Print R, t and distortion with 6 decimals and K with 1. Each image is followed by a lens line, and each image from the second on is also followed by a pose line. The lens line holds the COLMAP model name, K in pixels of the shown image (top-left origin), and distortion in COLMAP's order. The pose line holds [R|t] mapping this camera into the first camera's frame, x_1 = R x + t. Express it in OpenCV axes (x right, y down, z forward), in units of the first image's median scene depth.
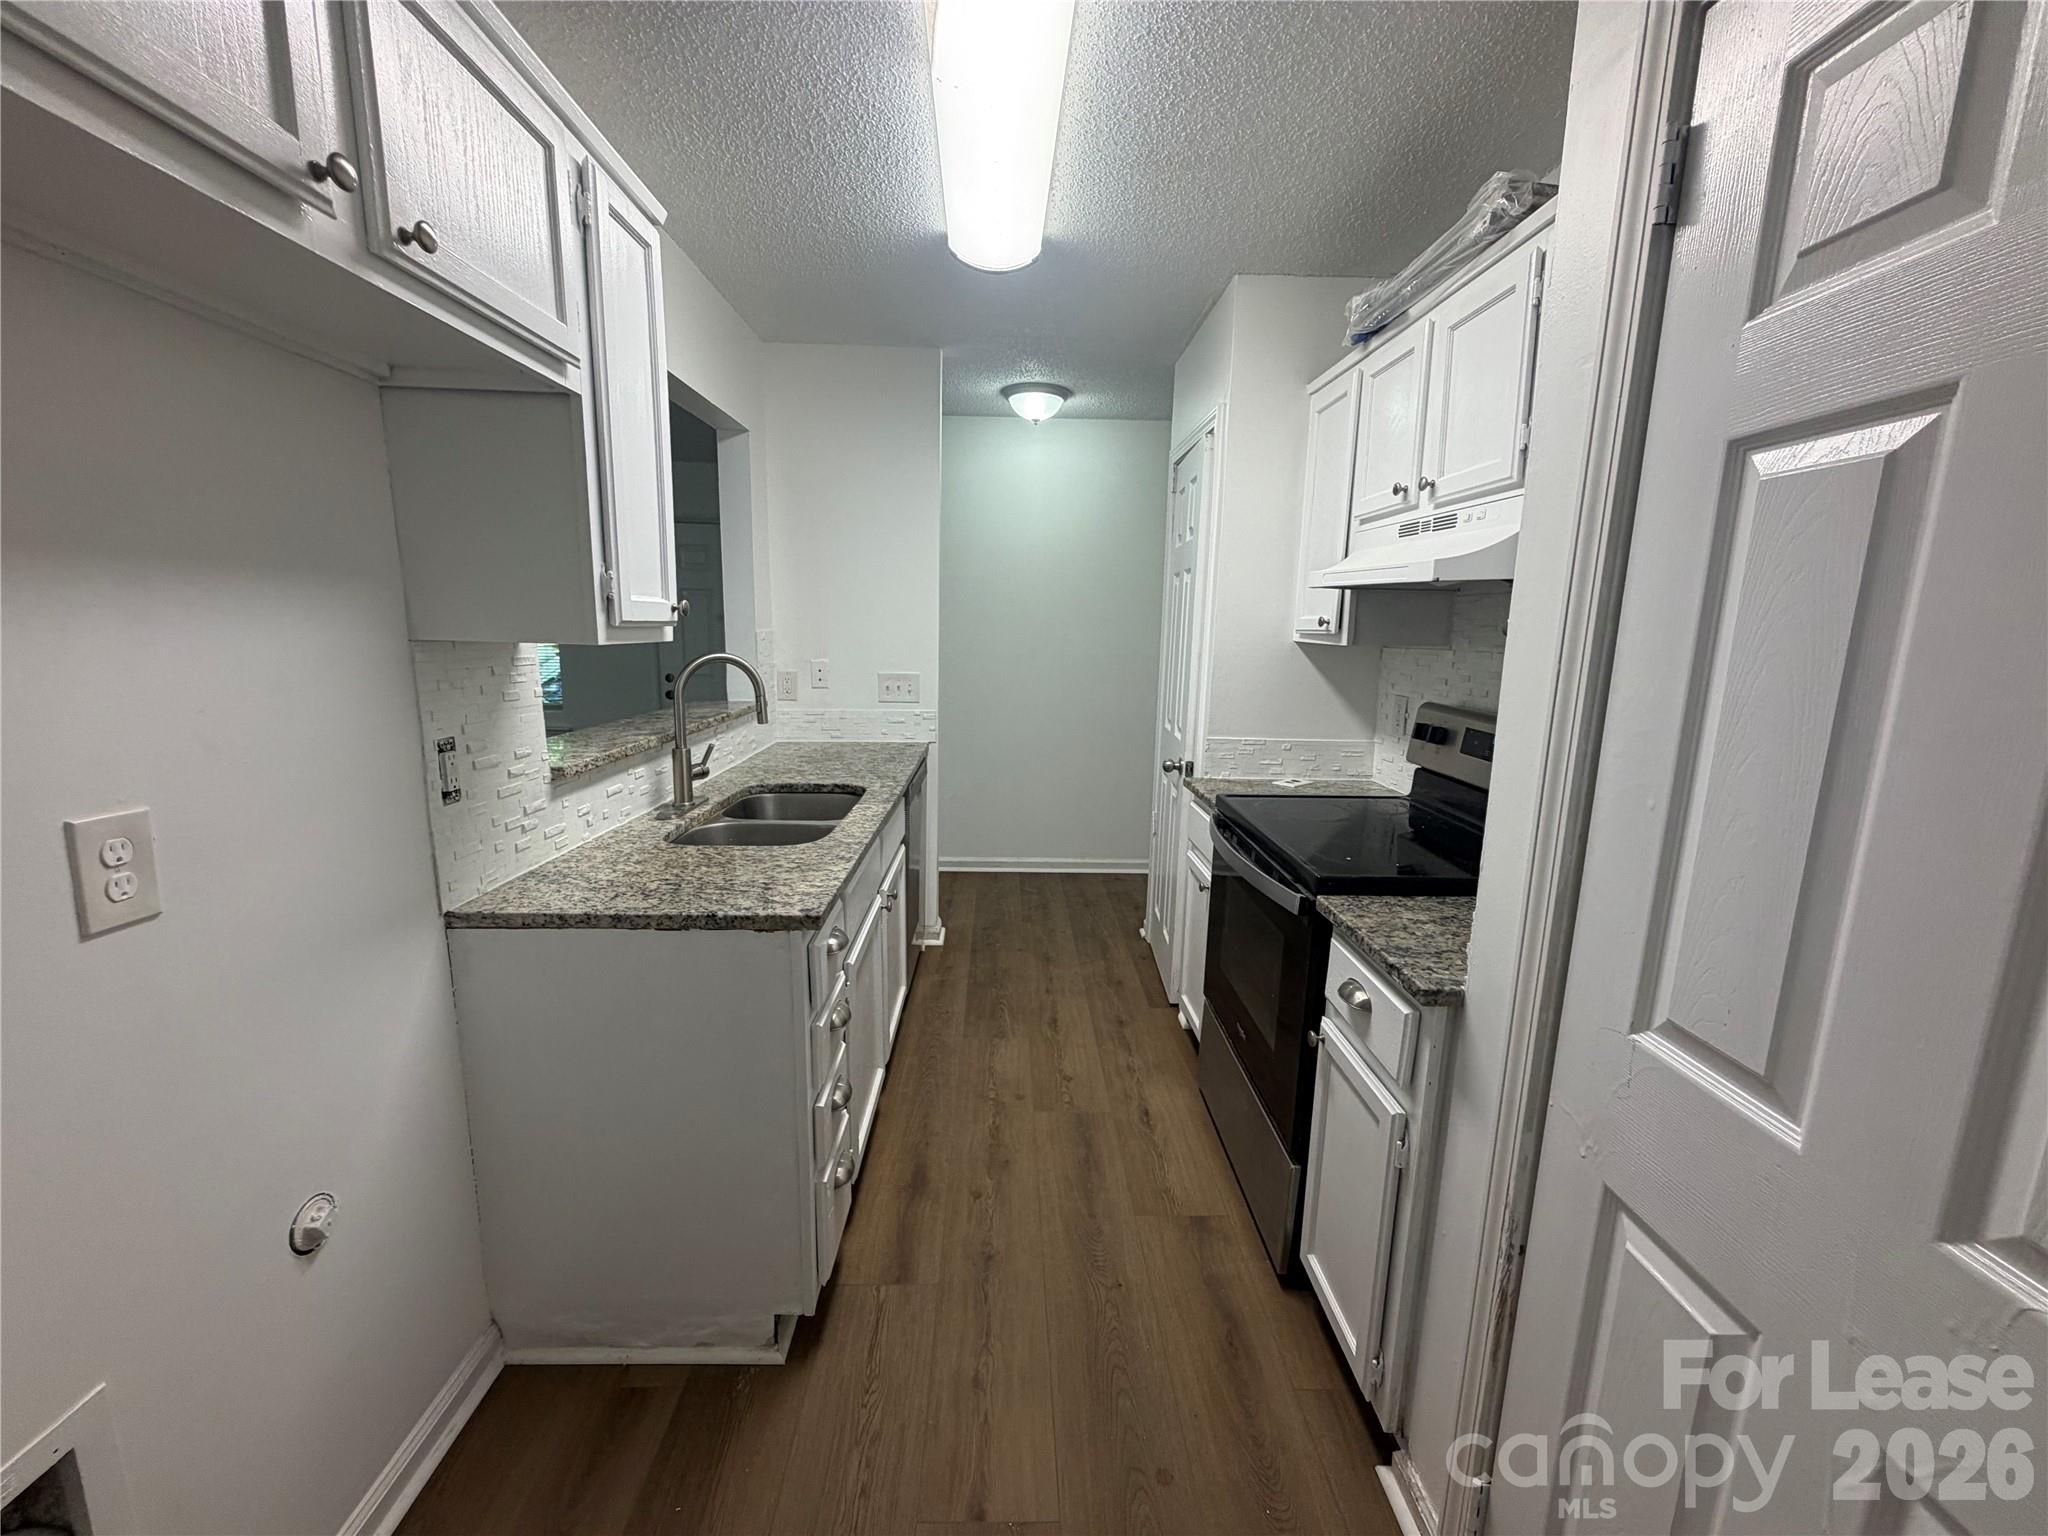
lens RADIAL K [[814.8, 0, 1019.8], [0, 814.8, 768.0], [0, 0, 1]] dist [-0.000634, 0.000359]
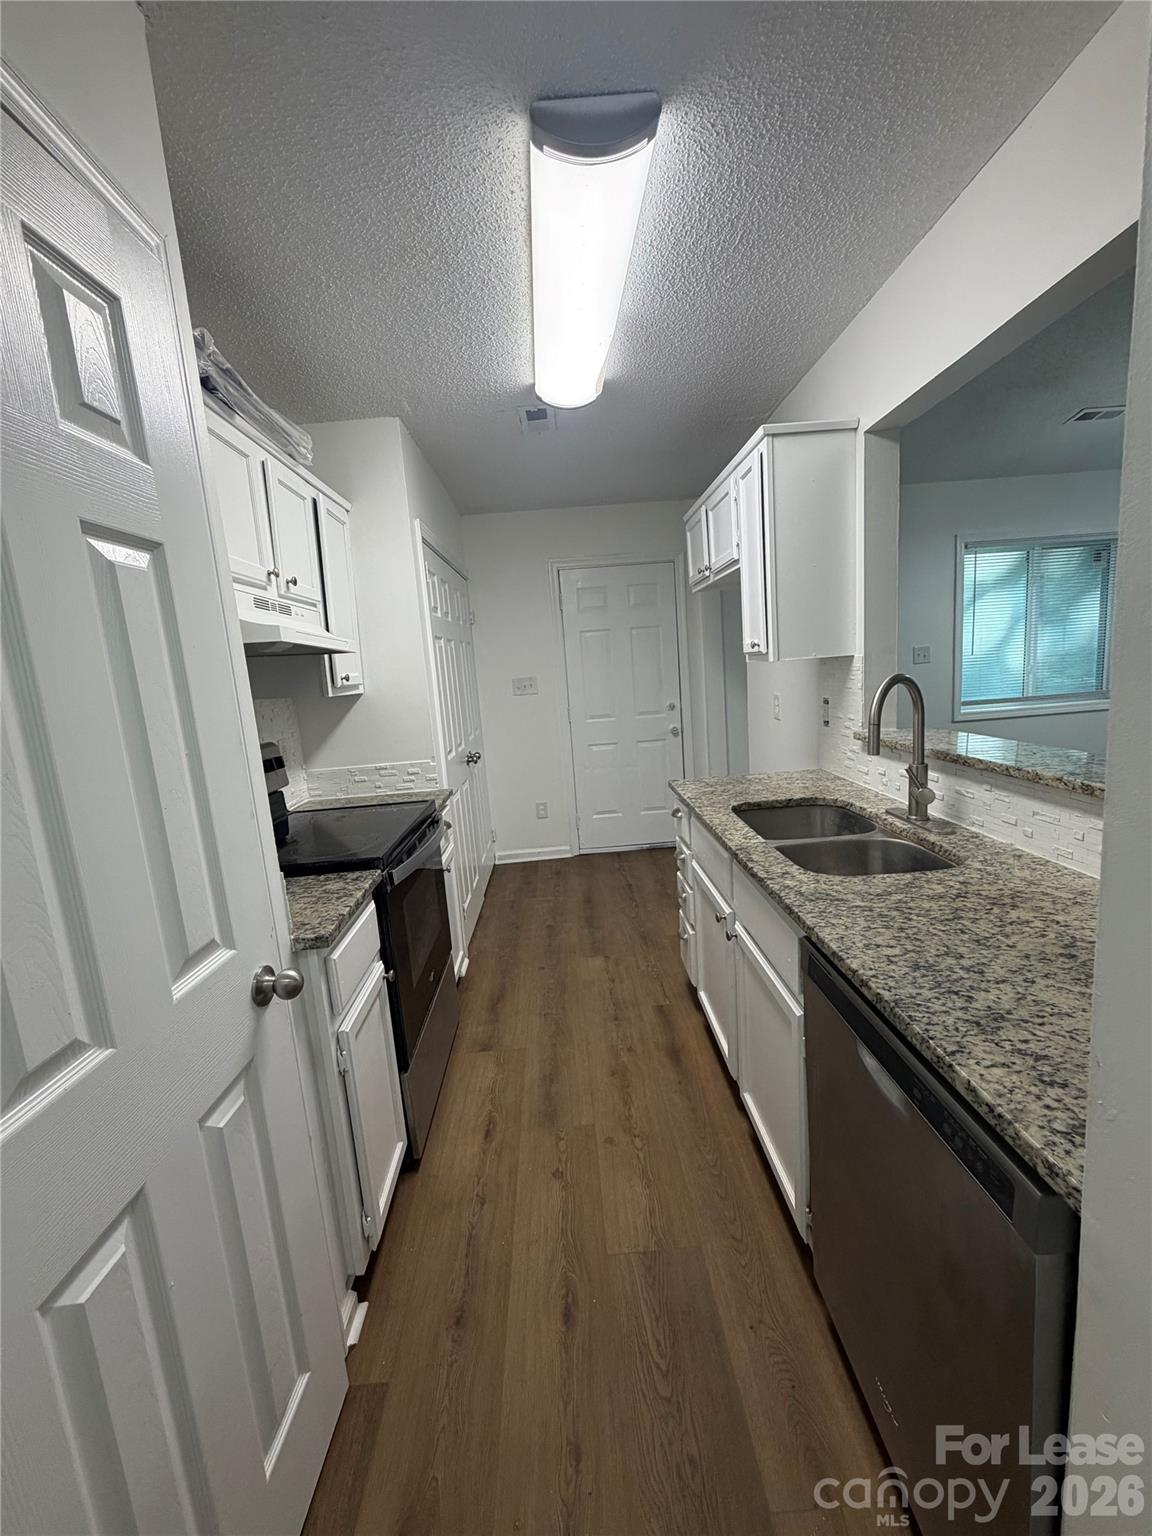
lens RADIAL K [[611.1, 0, 575.4], [0, 611.1, 762.9], [0, 0, 1]] dist [-0.000634, 0.000359]
pose [[-0.998284, 0.058312, -0.005449, 0.024847], [0.053315, 0.943339, 0.327519, -0.368385], [0.024239, 0.326666, -0.944829, 2.103982]]
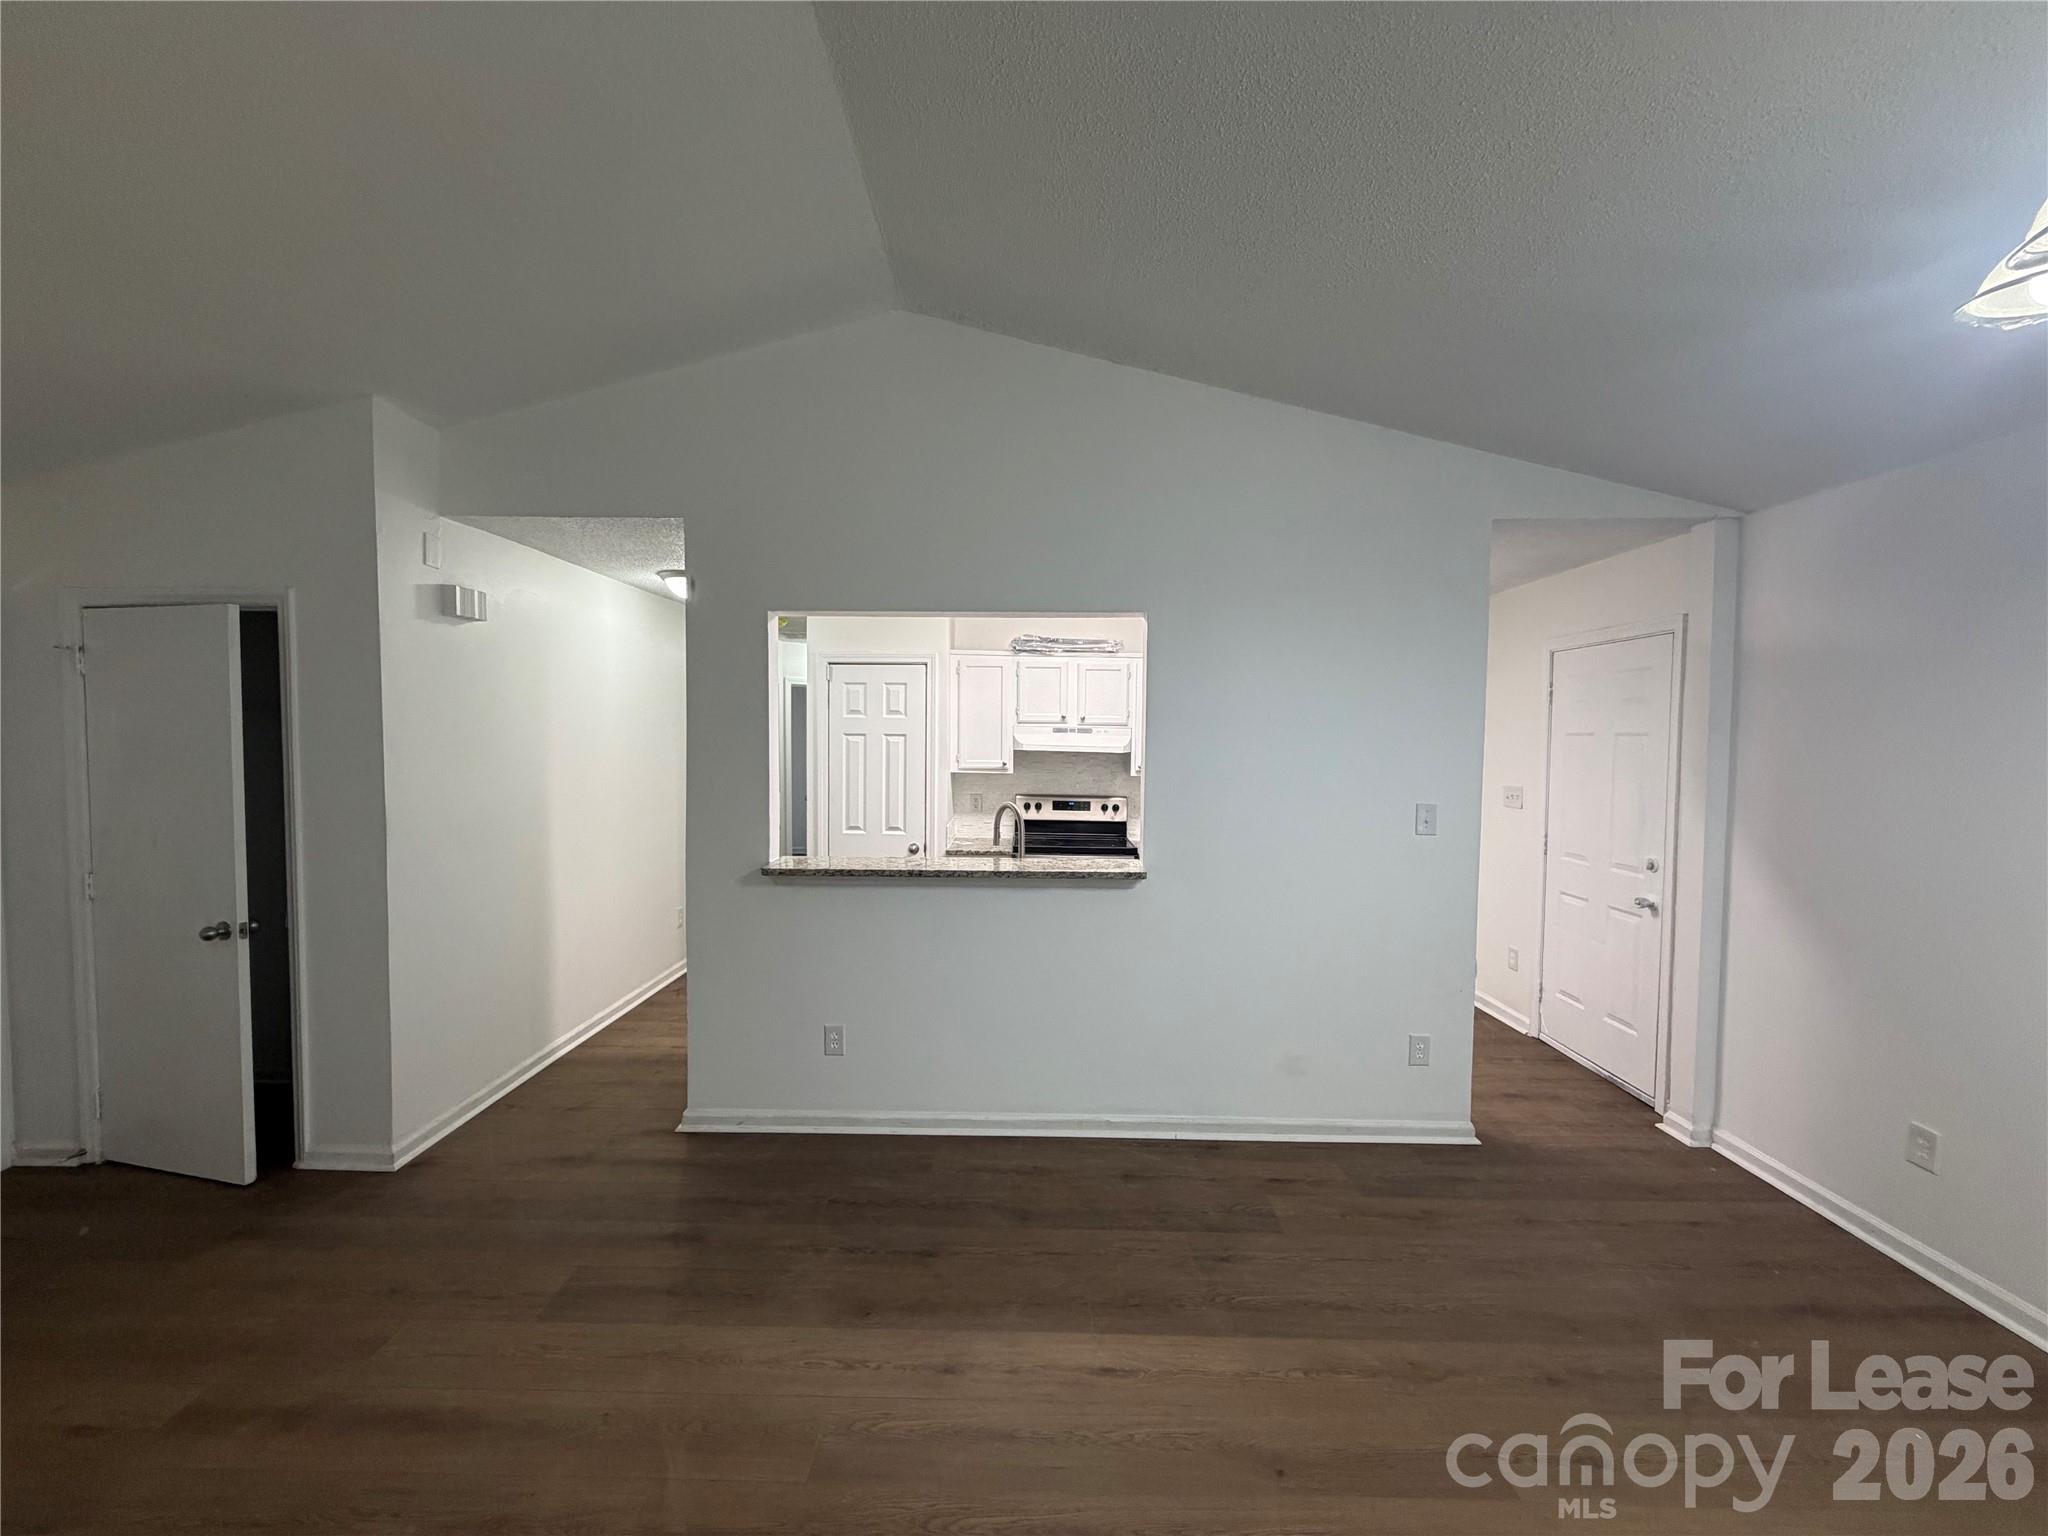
lens RADIAL K [[814.8, 0, 1018.2], [0, 814.8, 766.6], [0, 0, 1]] dist [-0.000634, 0.000359]
pose [[0.041036, -0.055382, 0.997622, -2.431208], [0.168906, 0.984477, 0.047705, -0.351333], [-0.984778, 0.166547, 0.049753, 1.099260]]
